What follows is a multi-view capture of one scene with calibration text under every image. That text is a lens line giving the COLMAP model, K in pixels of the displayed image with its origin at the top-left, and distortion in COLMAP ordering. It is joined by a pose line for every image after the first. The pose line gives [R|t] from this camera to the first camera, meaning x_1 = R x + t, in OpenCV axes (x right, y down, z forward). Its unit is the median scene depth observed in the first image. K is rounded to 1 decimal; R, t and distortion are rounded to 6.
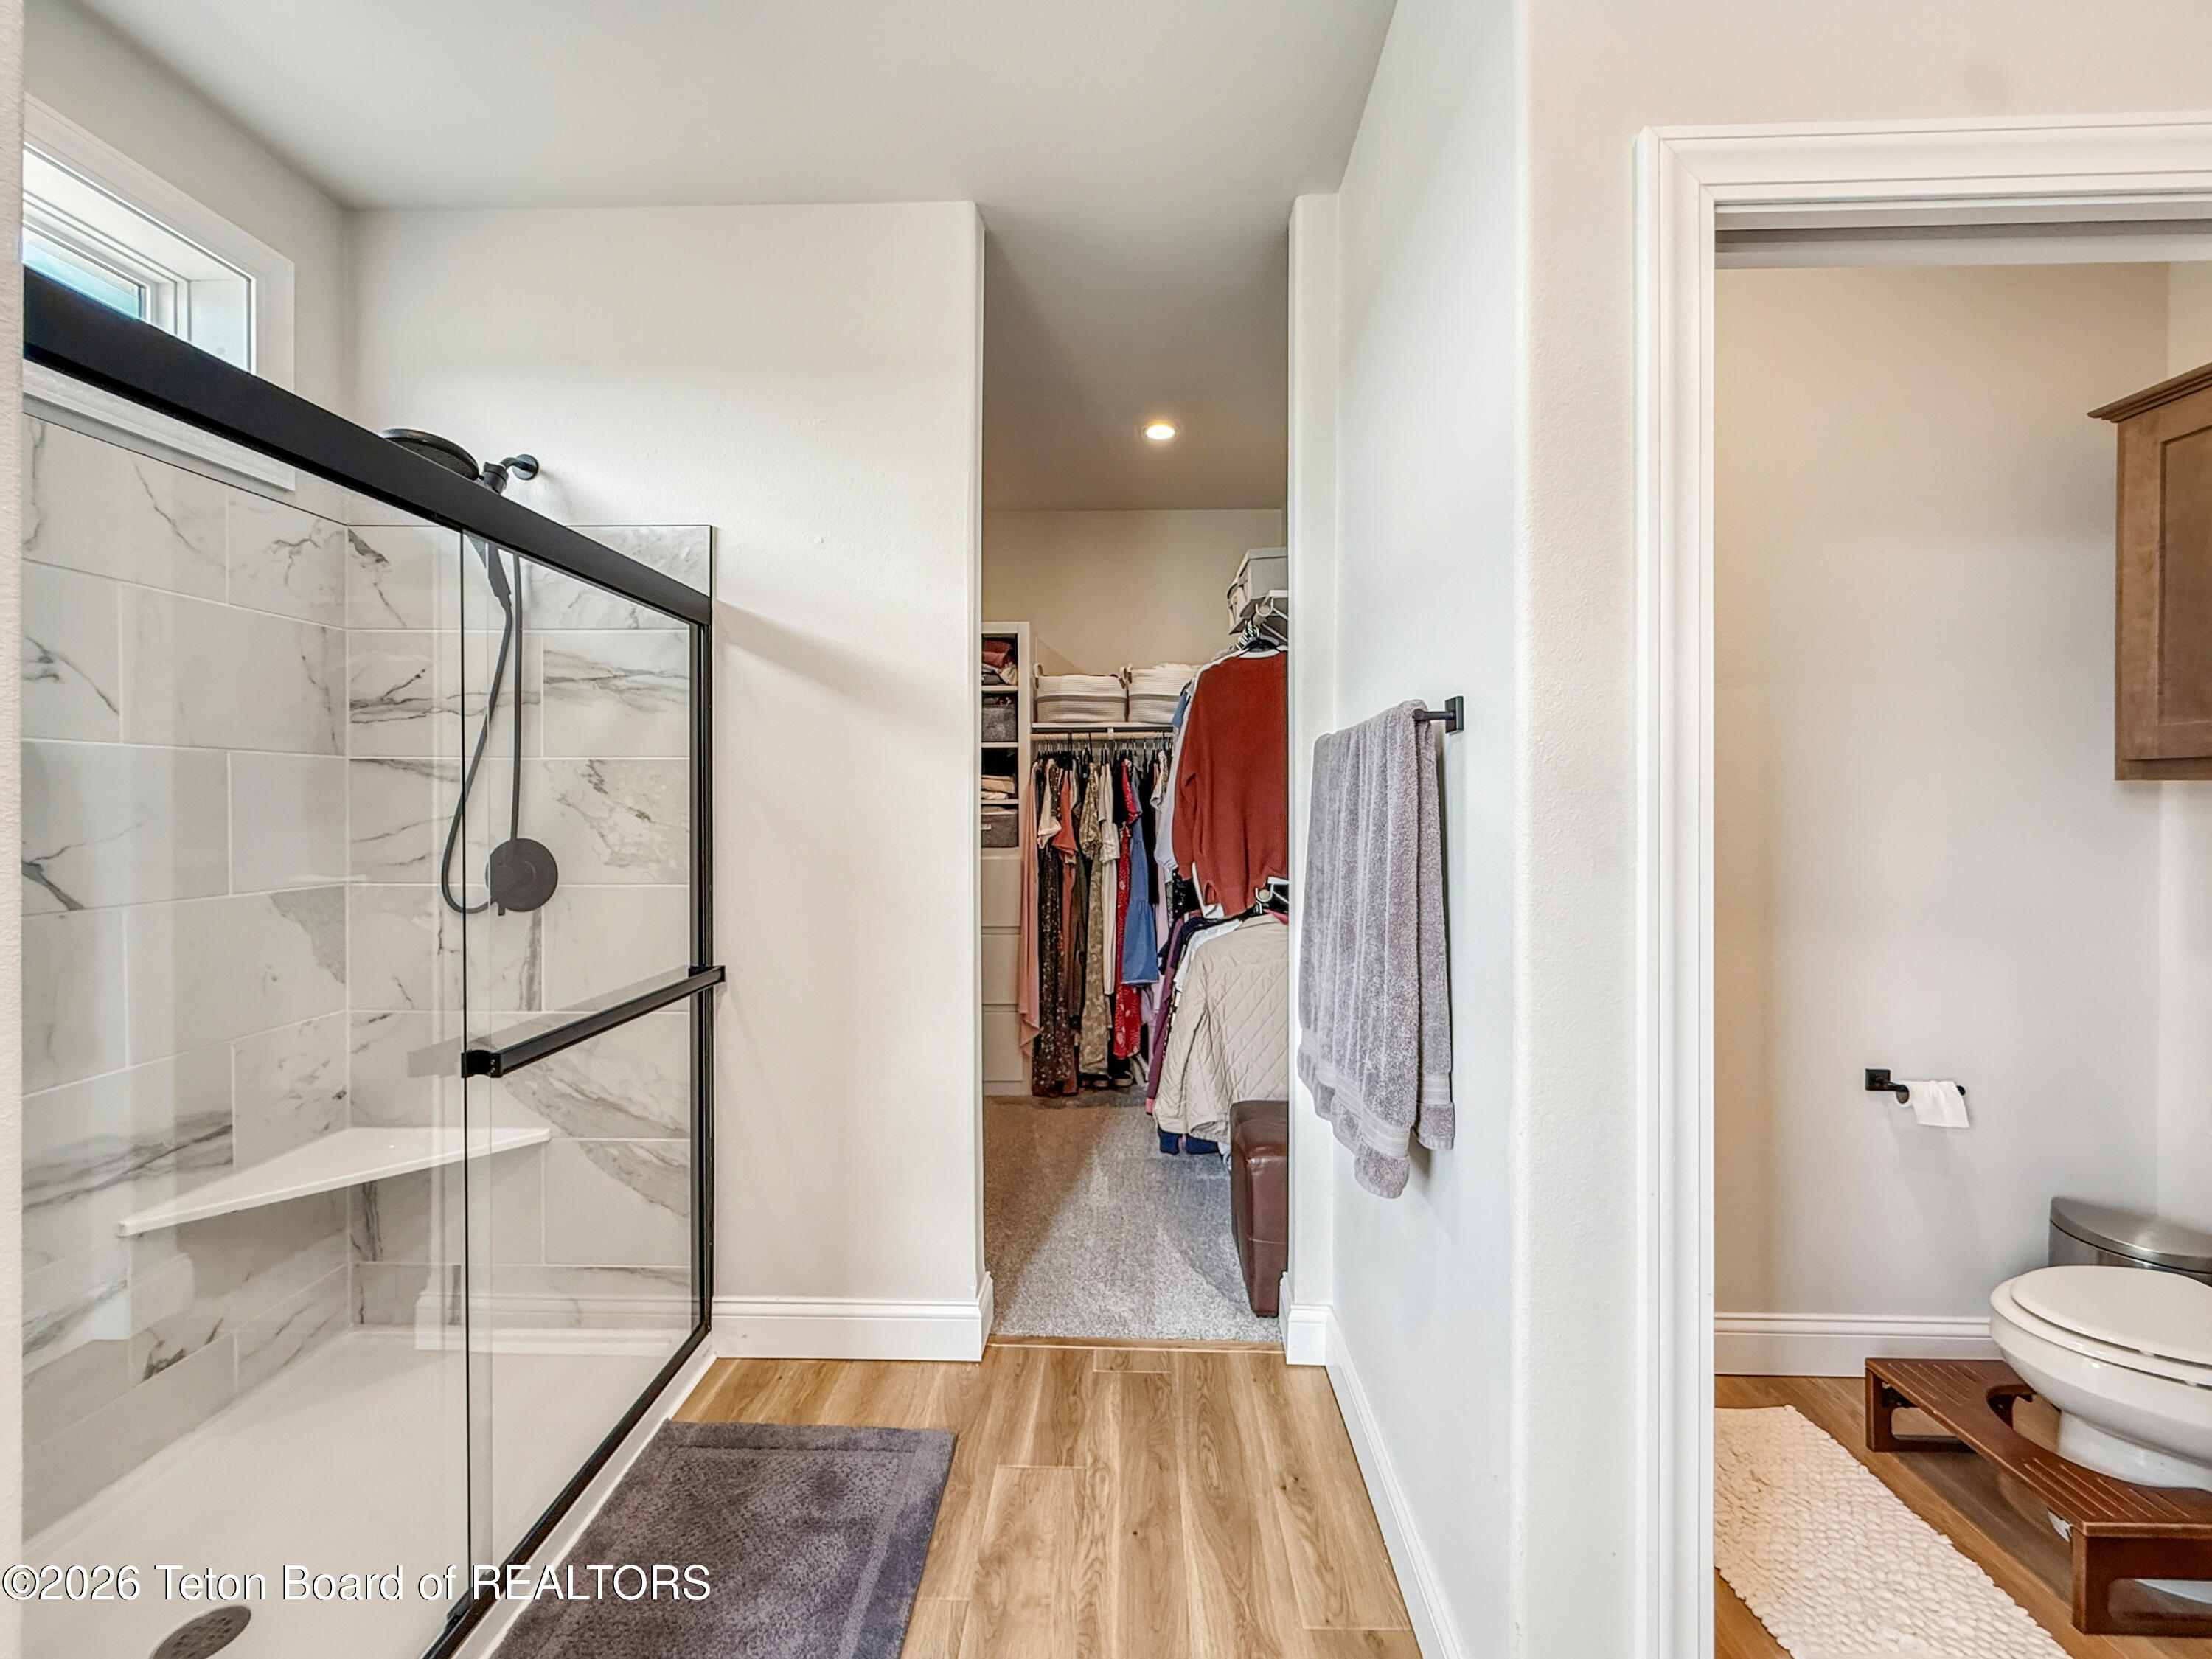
lens RADIAL K [[902.5, 0, 1102.2], [0, 902.5, 803.6], [0, 0, 1]] dist [-0.000065, 0.000334]
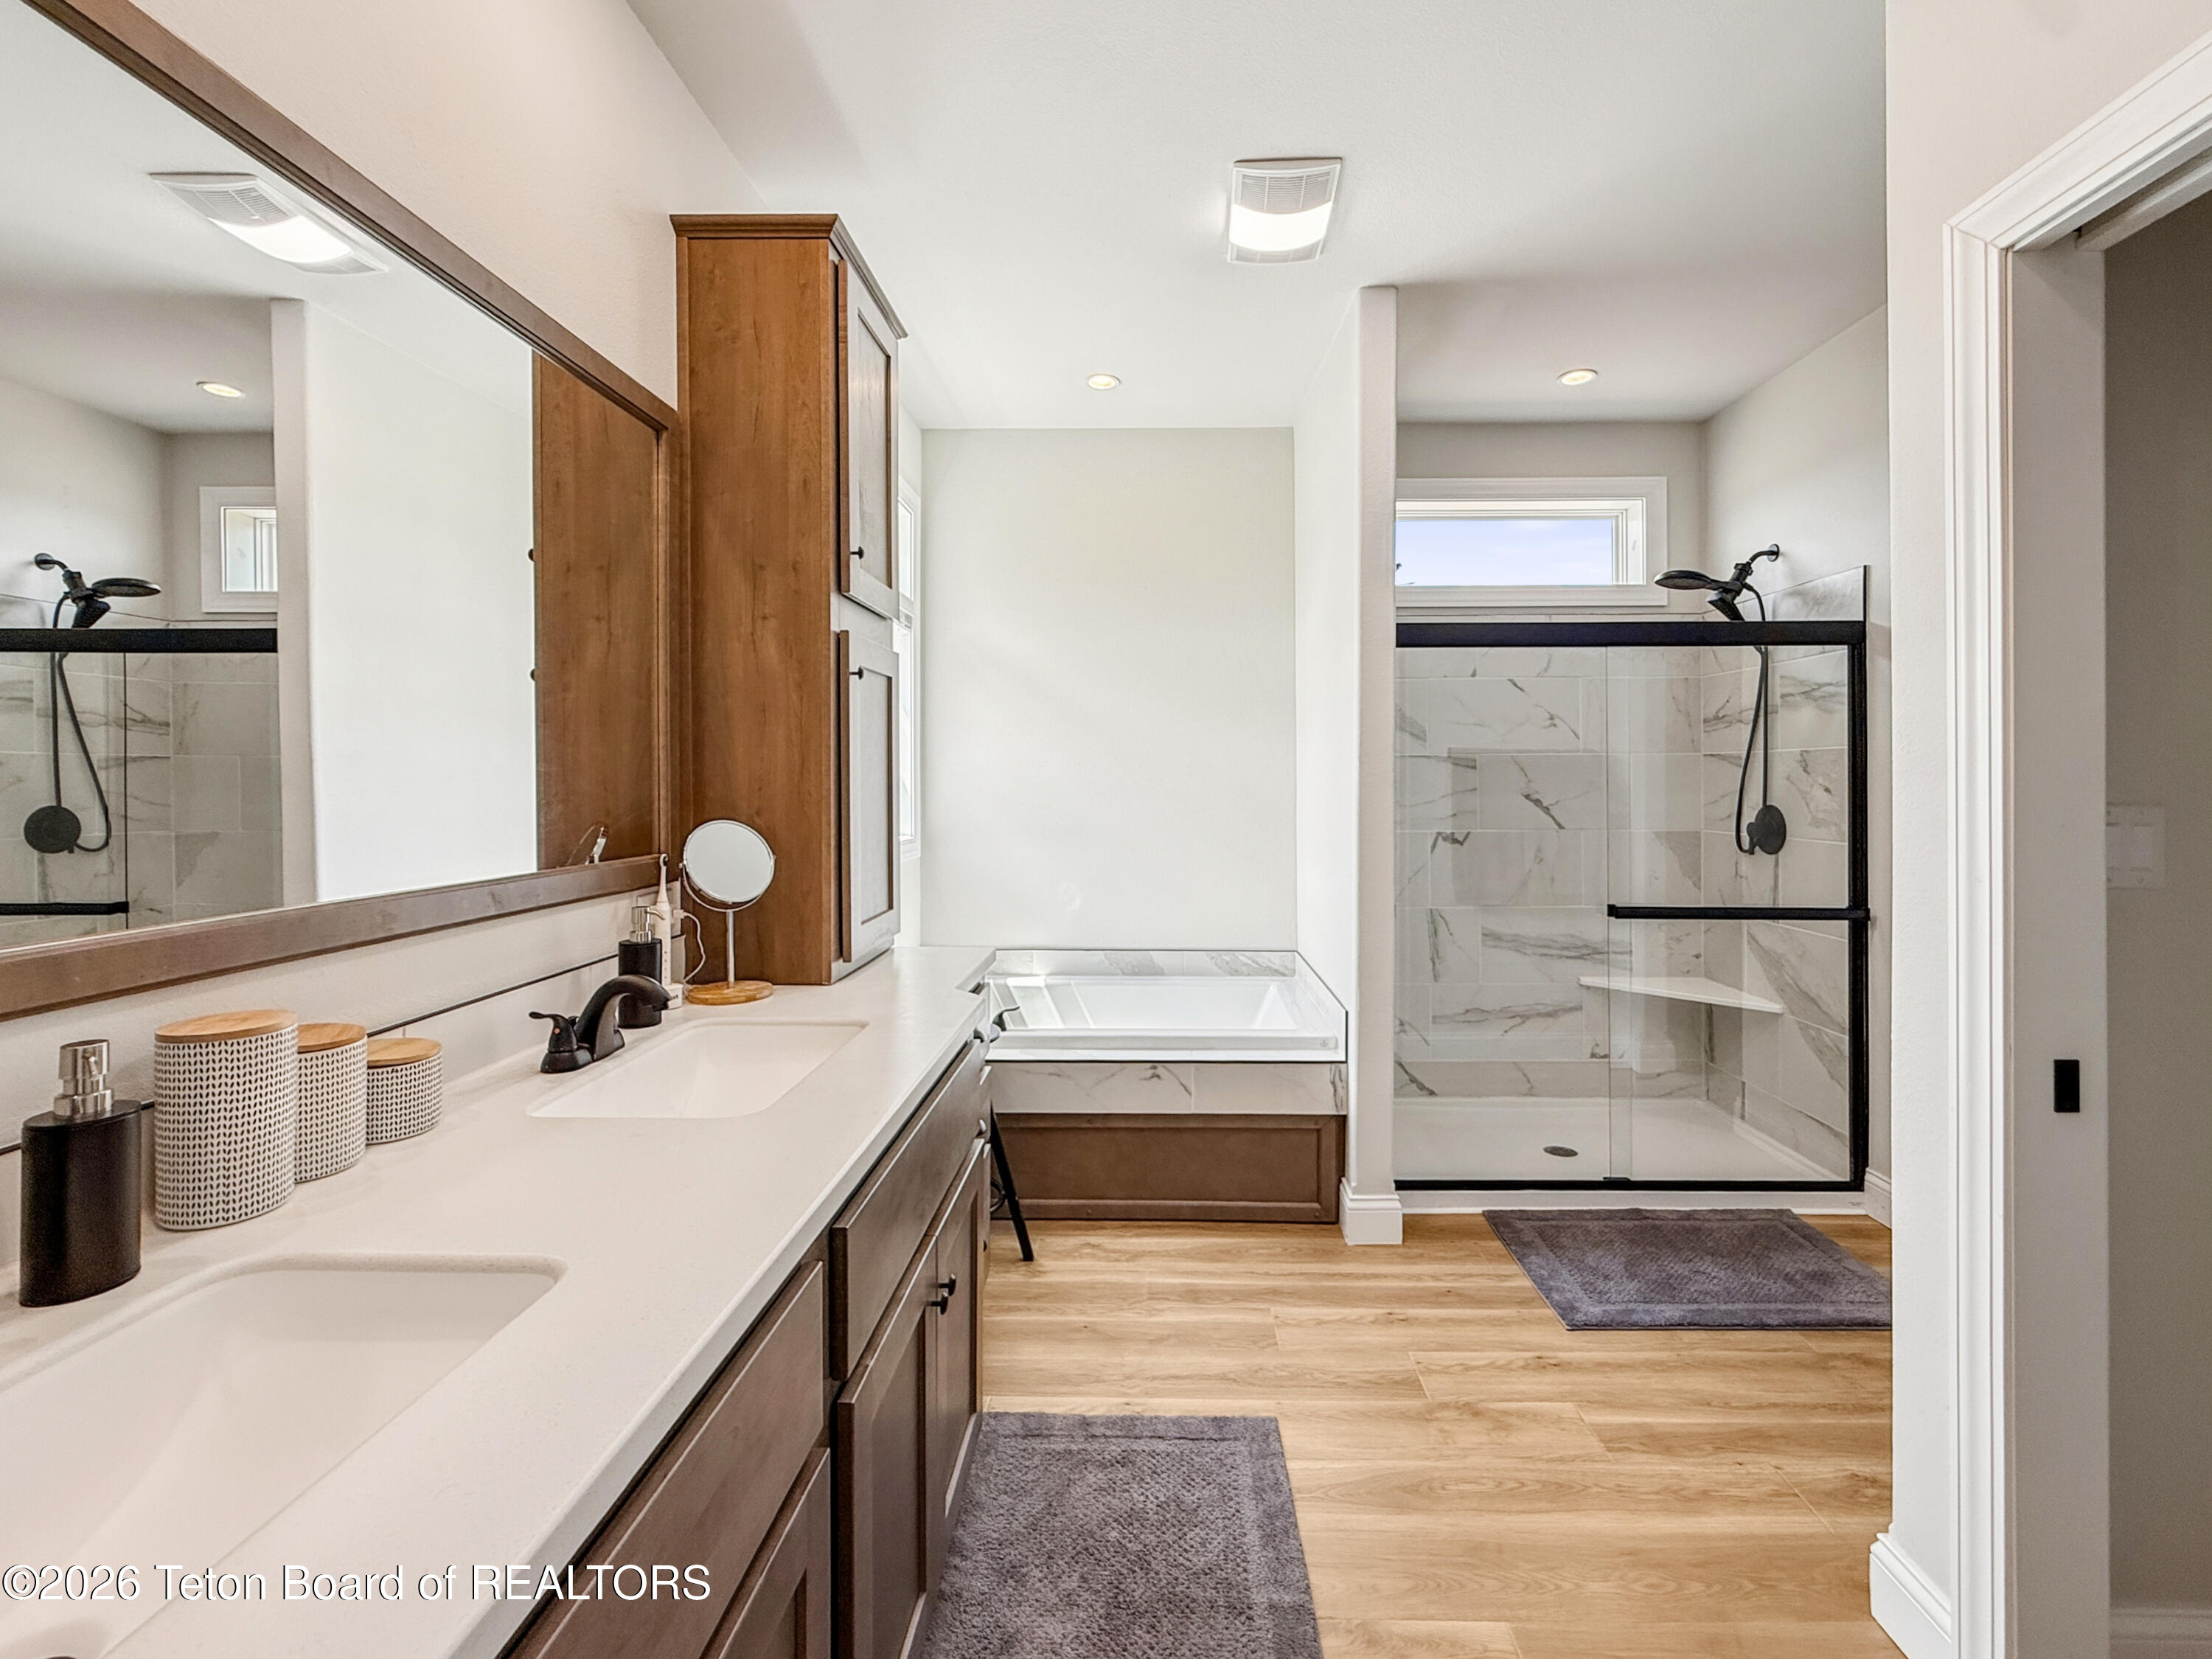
lens RADIAL K [[902.5, 0, 1101.4], [0, 902.5, 785.8], [0, 0, 1]] dist [-0.000065, 0.000334]
pose [[-0.040852, 0.004872, -0.999153, 0.887946], [-0.002012, 0.999986, 0.004958, 0.001956], [0.999163, 0.002213, -0.040842, -0.035143]]
